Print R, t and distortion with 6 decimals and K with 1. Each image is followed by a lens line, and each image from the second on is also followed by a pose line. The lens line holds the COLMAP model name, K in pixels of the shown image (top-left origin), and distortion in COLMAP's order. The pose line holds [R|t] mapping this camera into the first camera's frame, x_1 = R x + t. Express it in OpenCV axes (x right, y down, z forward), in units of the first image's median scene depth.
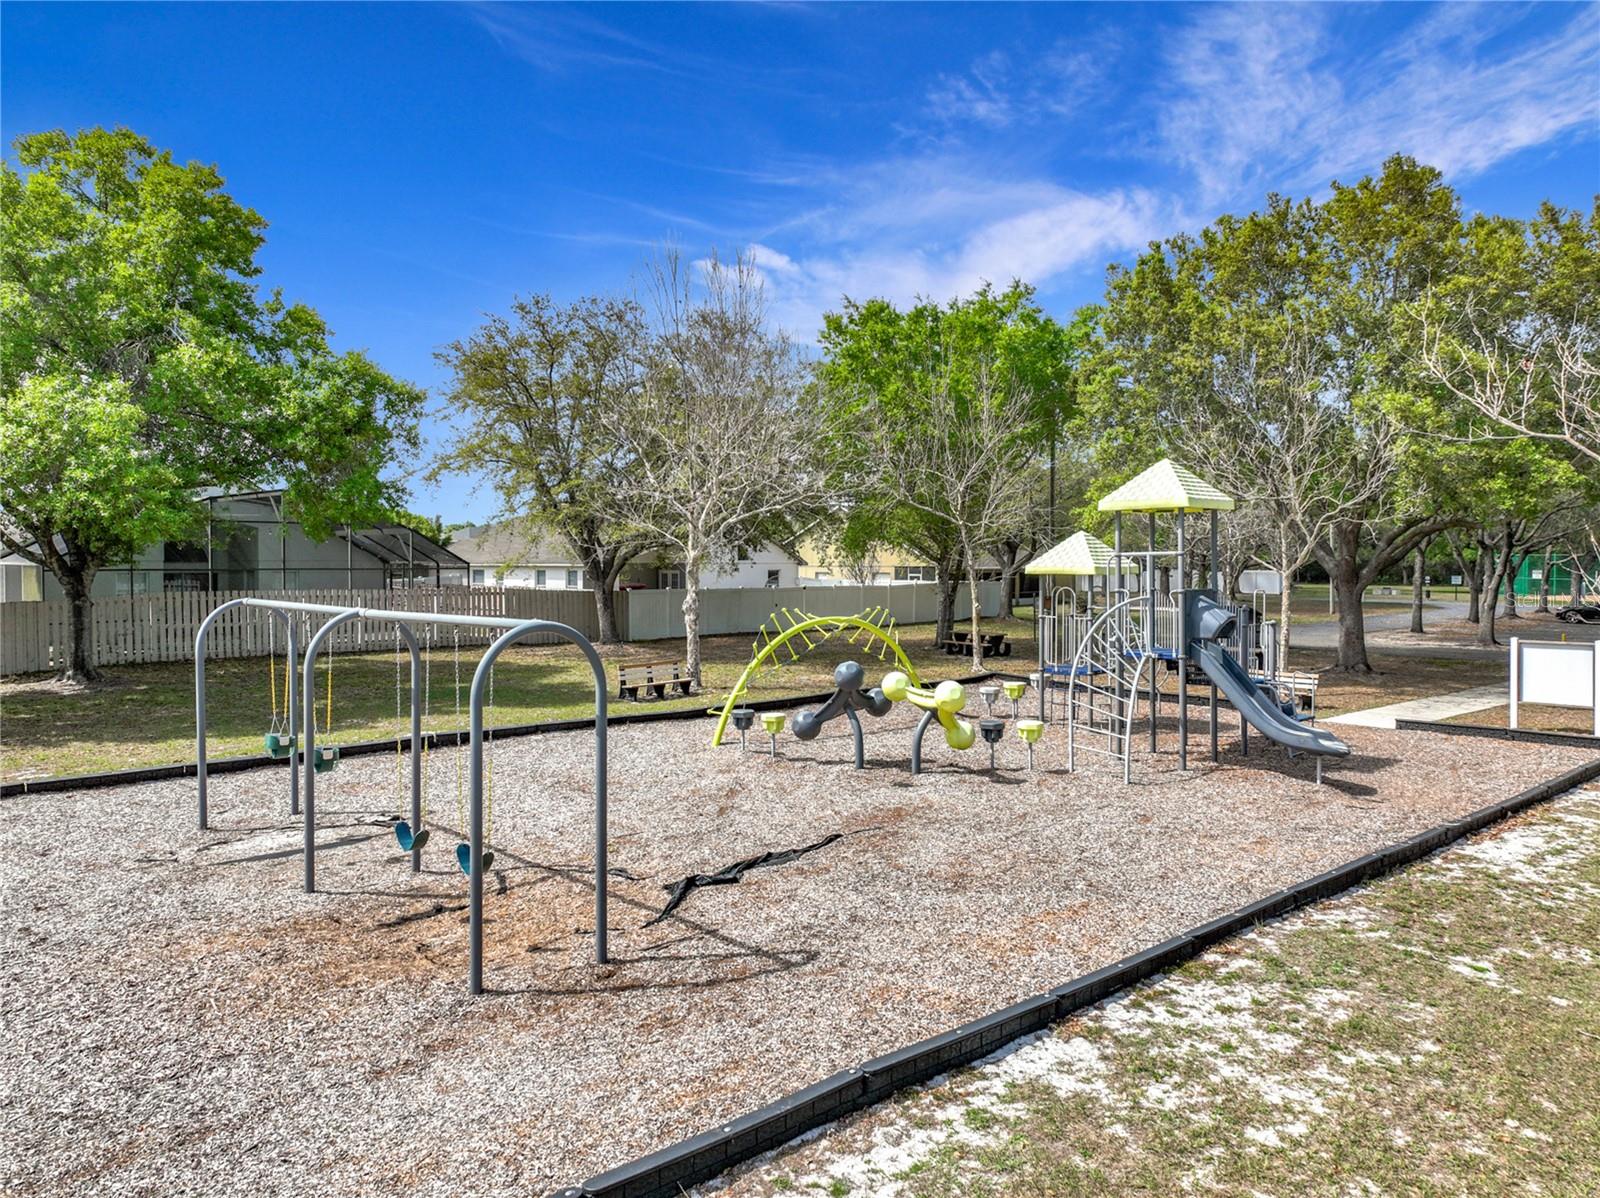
lens RADIAL K [[1114.2, 0, 800.0], [0, 1114.2, 599.0], [0, 0, 1]] dist [0.005030, -0.001965]
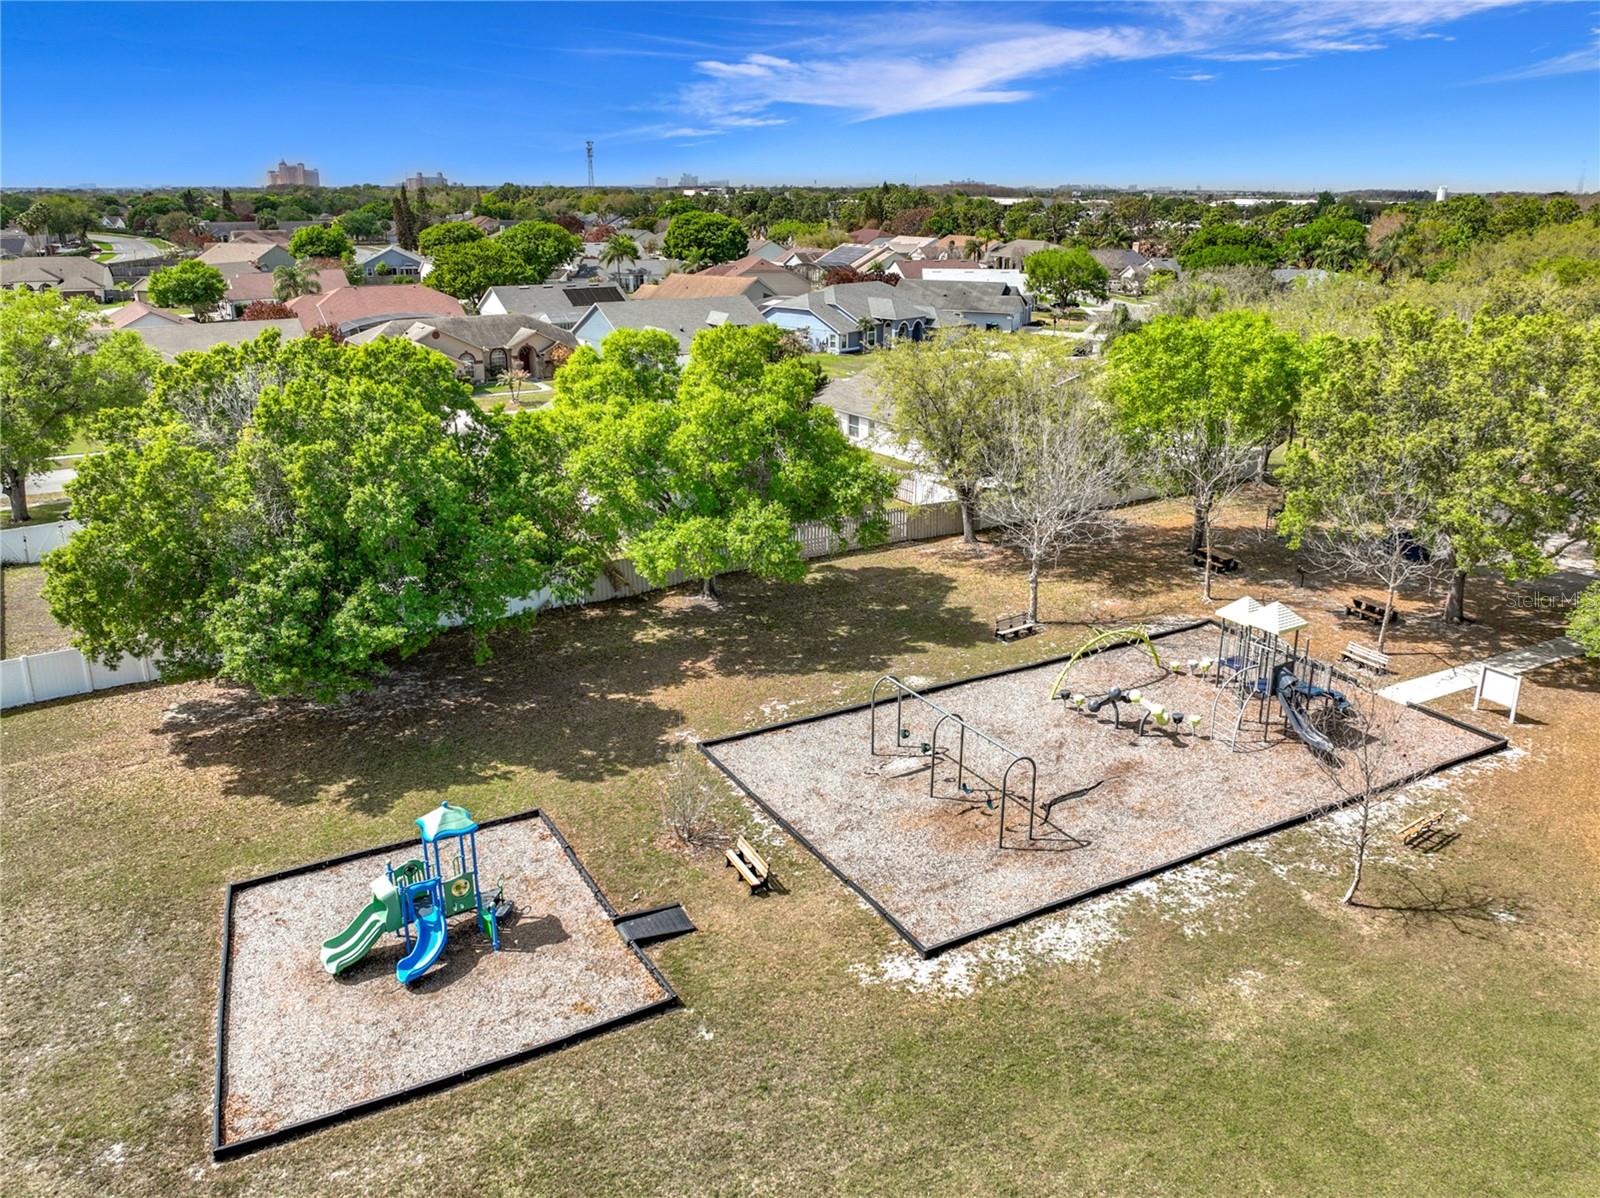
lens RADIAL K [[1148.4, 0, 800.0], [0, 1148.4, 599.0], [0, 0, 1]] dist [-0.033318, 0.001807]
pose [[0.970019, 0.067010, -0.233608, -0.091034], [0.005918, 0.954438, 0.298352, -1.618559], [0.242957, -0.290790, 0.925426, -2.530213]]
